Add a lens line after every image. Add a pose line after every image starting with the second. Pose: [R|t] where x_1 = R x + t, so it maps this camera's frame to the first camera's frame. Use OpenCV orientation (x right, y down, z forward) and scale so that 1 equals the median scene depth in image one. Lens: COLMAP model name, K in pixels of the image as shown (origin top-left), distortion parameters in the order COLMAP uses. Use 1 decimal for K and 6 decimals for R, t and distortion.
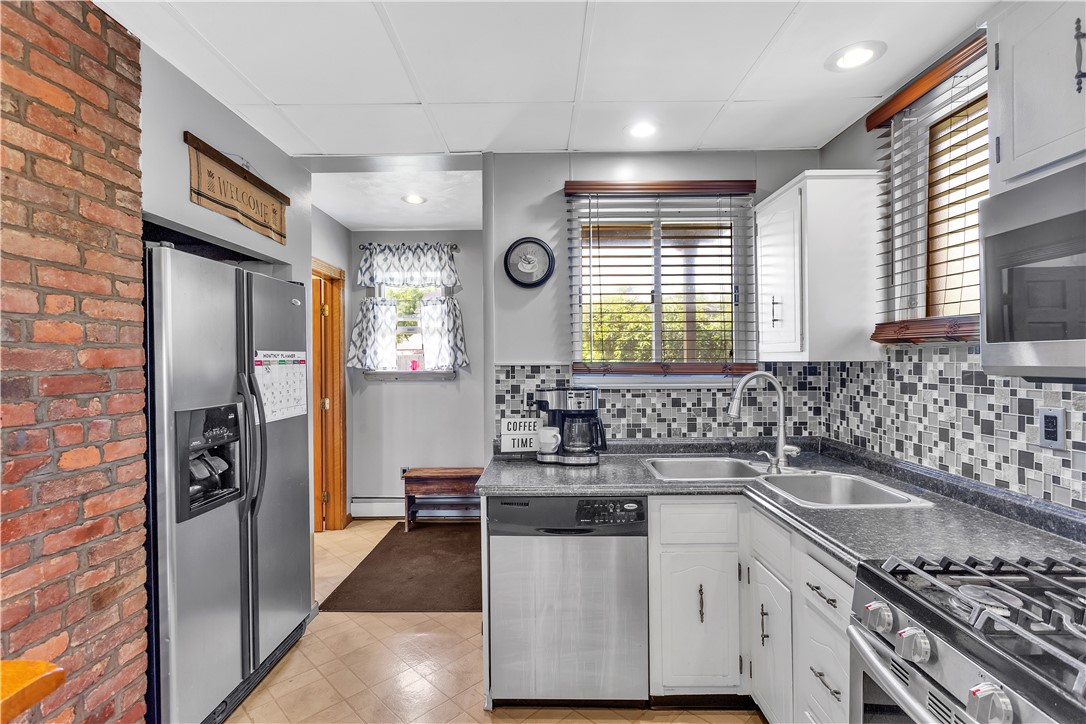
lens RADIAL K [[509.0, 0, 543.0], [0, 509.0, 362.0], [0, 0, 1]] dist [0.000641, 0.000866]
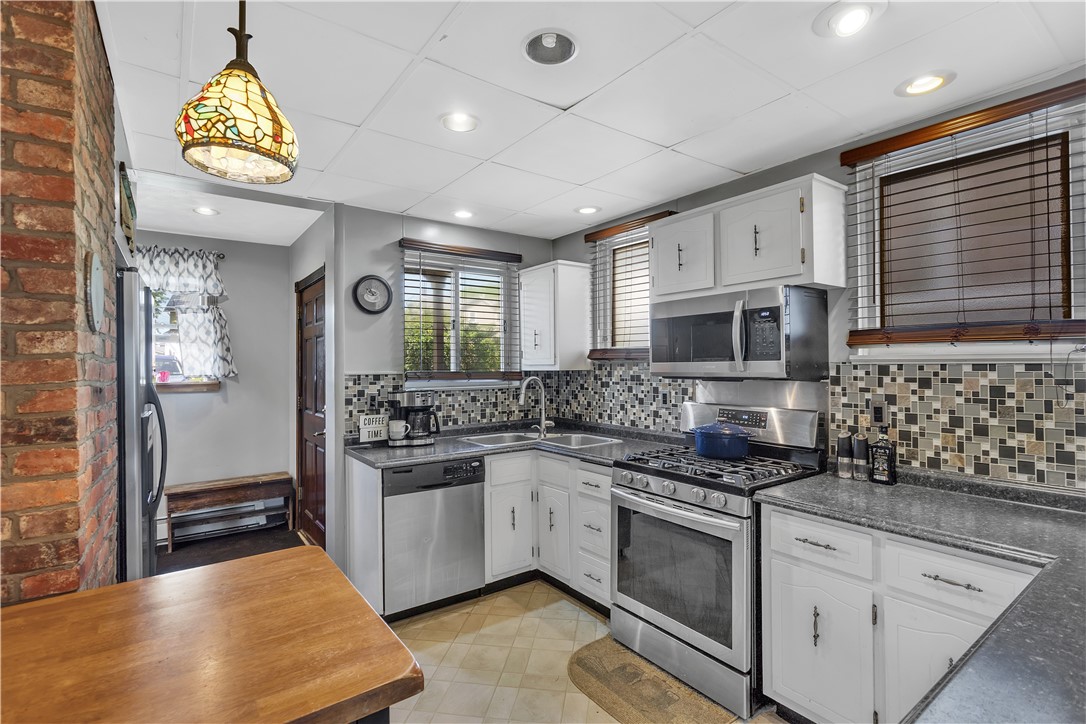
lens RADIAL K [[509.0, 0, 543.0], [0, 509.0, 362.0], [0, 0, 1]] dist [0.000641, 0.000866]
pose [[0.806043, 0.005052, 0.591835, -0.502934], [0.005226, 0.999864, -0.015654, -0.002726], [-0.591833, 0.015710, 0.805907, -0.330186]]
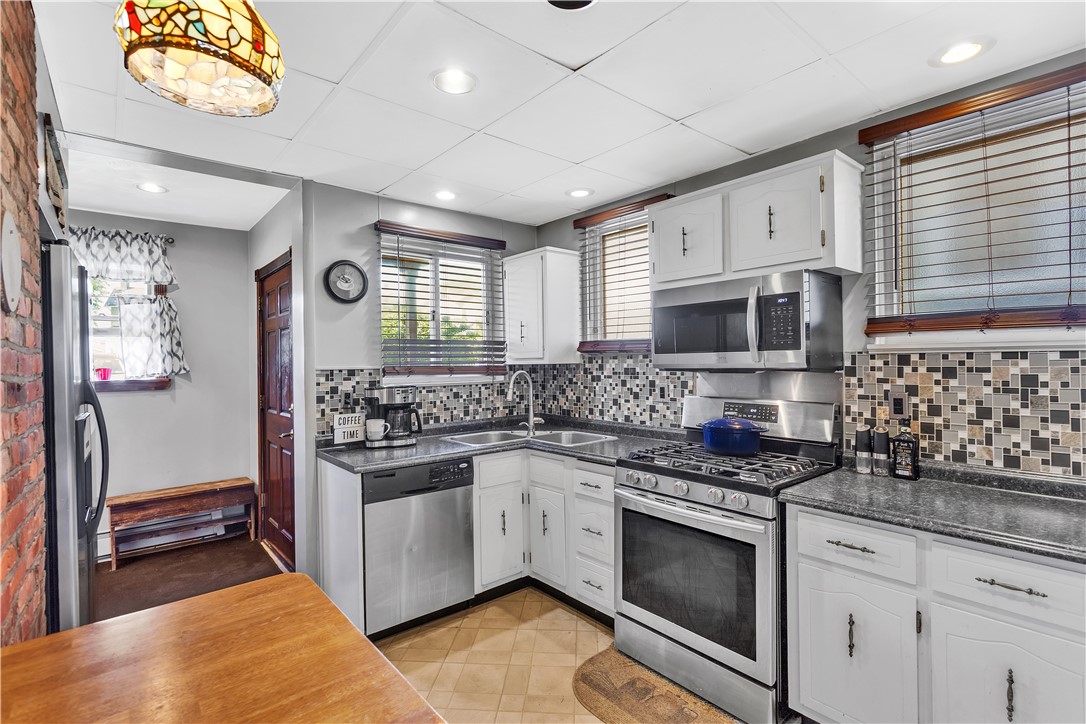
lens RADIAL K [[509.0, 0, 543.0], [0, 509.0, 362.0], [0, 0, 1]] dist [0.000641, 0.000866]
pose [[0.762546, -0.004023, 0.646921, -0.502090], [0.011863, 0.999899, -0.007766, 0.004899], [-0.646825, 0.013596, 0.762517, -0.209764]]
